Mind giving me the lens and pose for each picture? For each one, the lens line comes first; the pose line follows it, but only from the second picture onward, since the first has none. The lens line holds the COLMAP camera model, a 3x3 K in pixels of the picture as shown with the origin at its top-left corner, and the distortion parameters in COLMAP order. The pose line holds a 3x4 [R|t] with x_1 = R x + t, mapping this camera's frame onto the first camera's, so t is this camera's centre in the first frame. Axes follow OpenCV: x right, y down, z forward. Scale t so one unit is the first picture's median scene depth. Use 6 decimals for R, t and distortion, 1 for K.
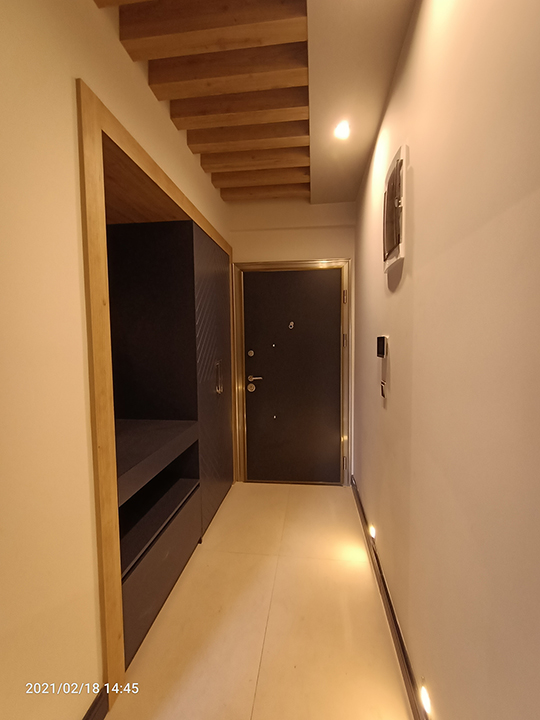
lens RADIAL K [[329.2, 0, 271.7], [0, 329.2, 365.7], [0, 0, 1]] dist [-0.001565, -0.000417]
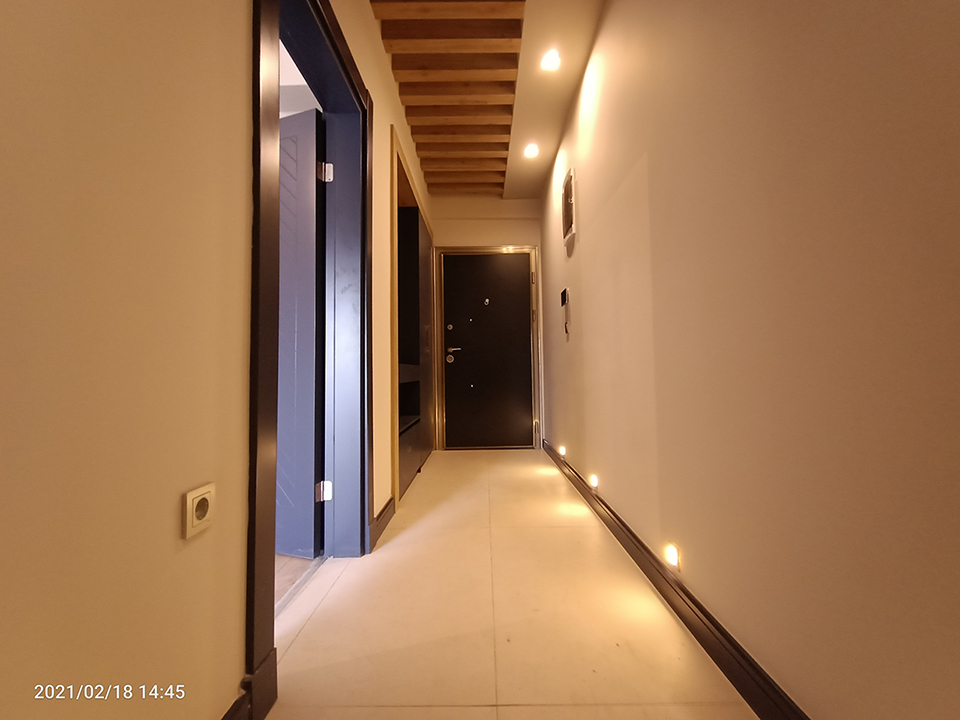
lens RADIAL K [[438.9, 0, 483.2], [0, 438.9, 355.8], [0, 0, 1]] dist [-0.001565, -0.000417]
pose [[0.991482, 0.001282, 0.130238, -0.198202], [0.013772, 0.993313, -0.114626, 0.312195], [-0.129514, 0.115443, 0.984834, -0.605842]]
